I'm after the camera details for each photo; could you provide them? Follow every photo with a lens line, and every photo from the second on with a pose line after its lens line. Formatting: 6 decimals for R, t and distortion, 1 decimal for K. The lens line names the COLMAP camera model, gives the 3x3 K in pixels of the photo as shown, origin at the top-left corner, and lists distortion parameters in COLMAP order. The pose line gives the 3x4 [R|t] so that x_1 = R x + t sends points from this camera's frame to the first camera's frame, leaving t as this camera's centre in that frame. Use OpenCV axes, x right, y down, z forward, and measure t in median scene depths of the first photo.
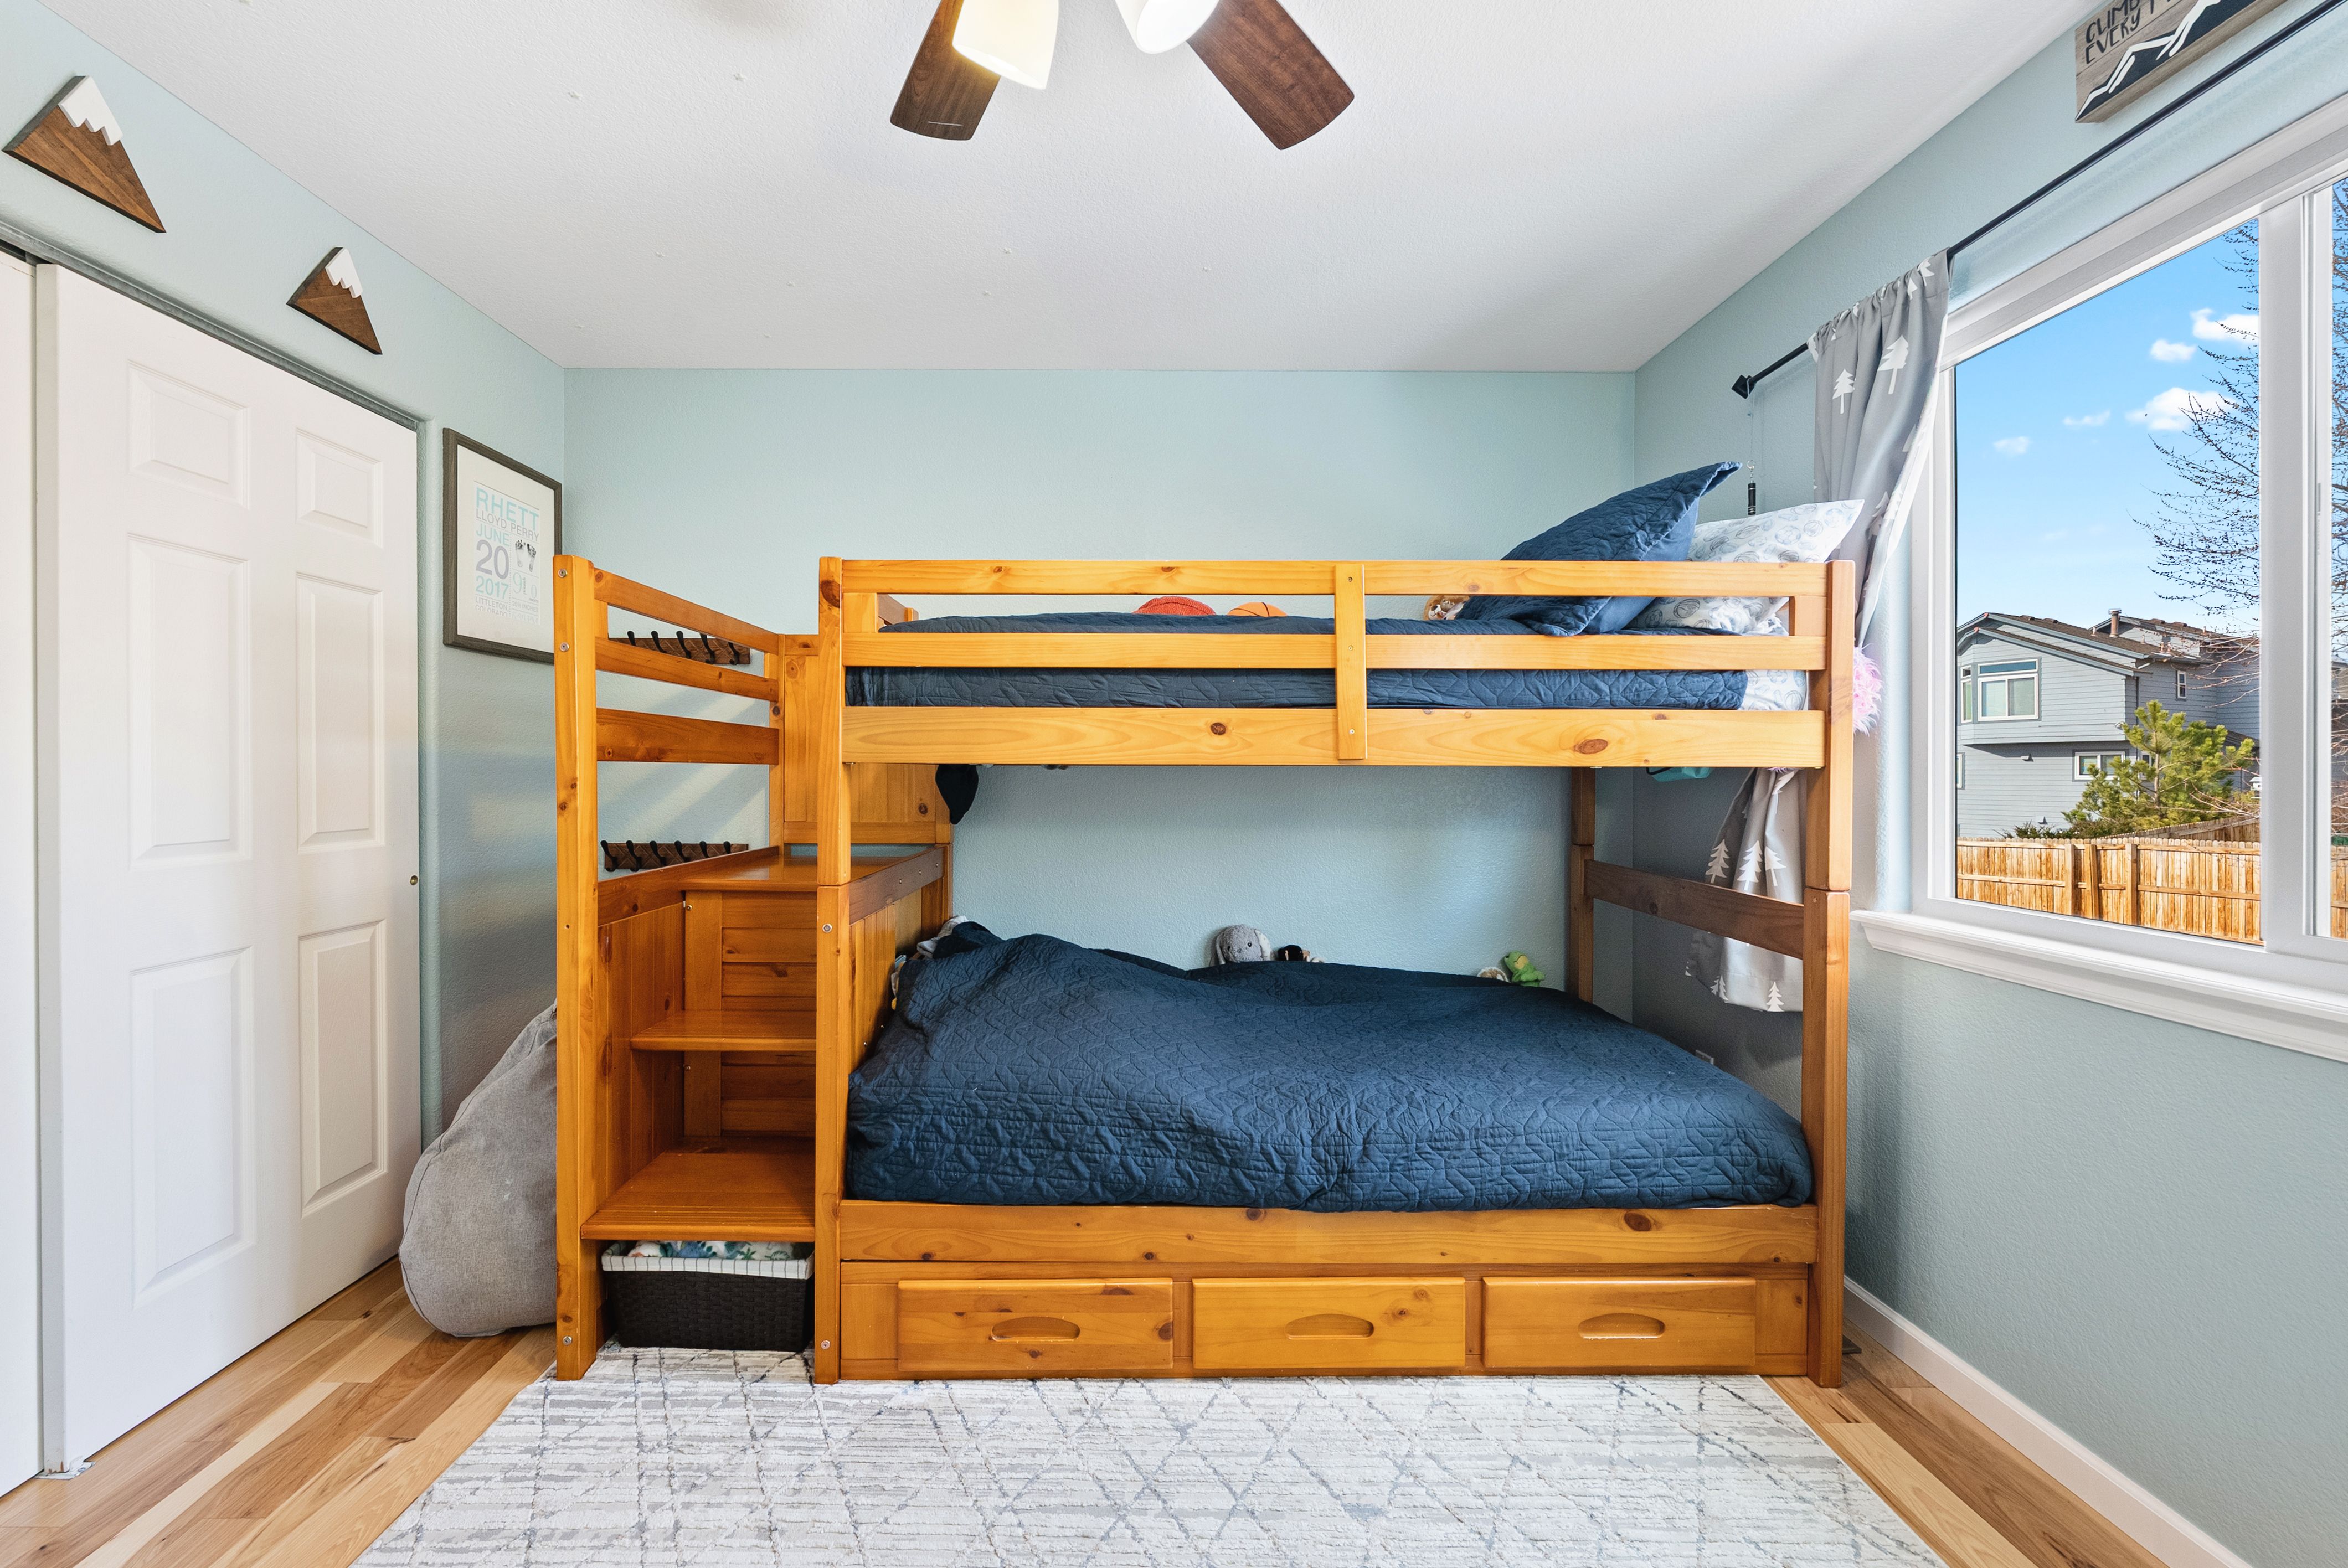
lens RADIAL K [[899.3, 0, 1169.0], [0, 899.3, 779.8], [0, 0, 1]] dist [-0.001669, -0.000207]
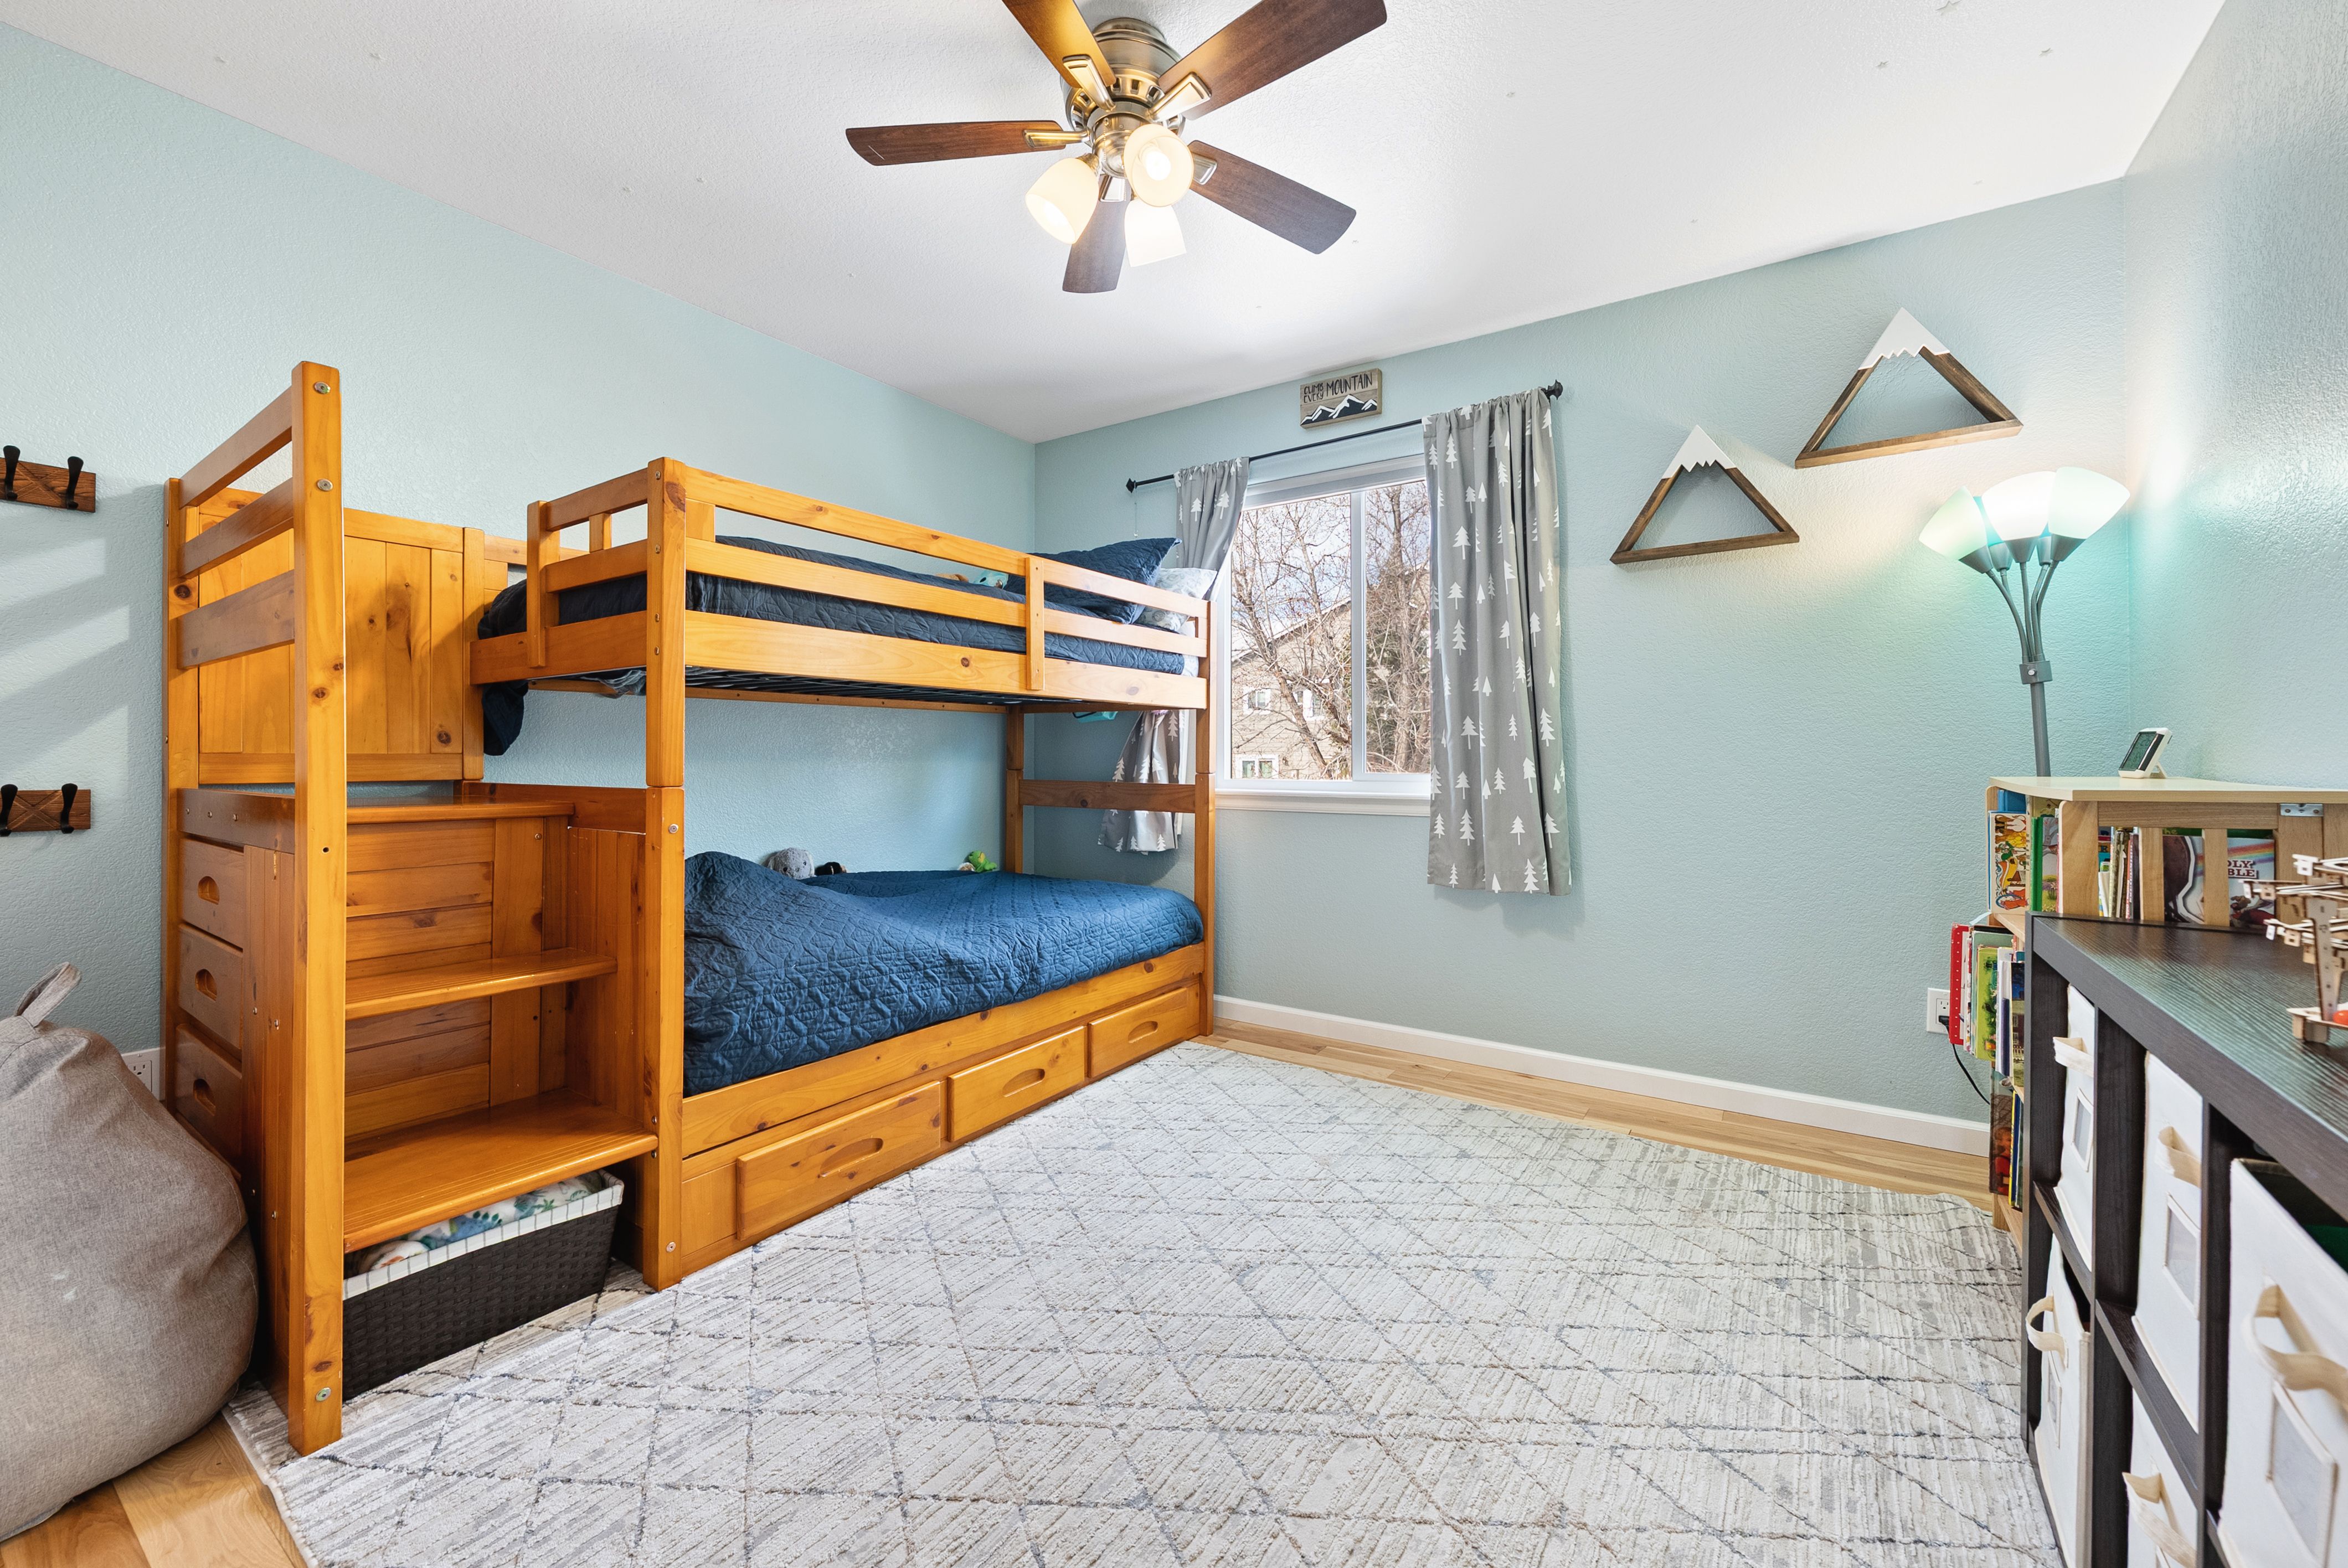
lens RADIAL K [[954.4, 0, 1182.3], [0, 954.4, 780.2], [0, 0, 1]] dist [0.000390, 0.000290]
pose [[0.545342, -0.020348, 0.837967, -0.965940], [0.013689, 0.999788, 0.015369, 0.102565], [-0.838102, 0.003090, 0.545505, -0.058578]]
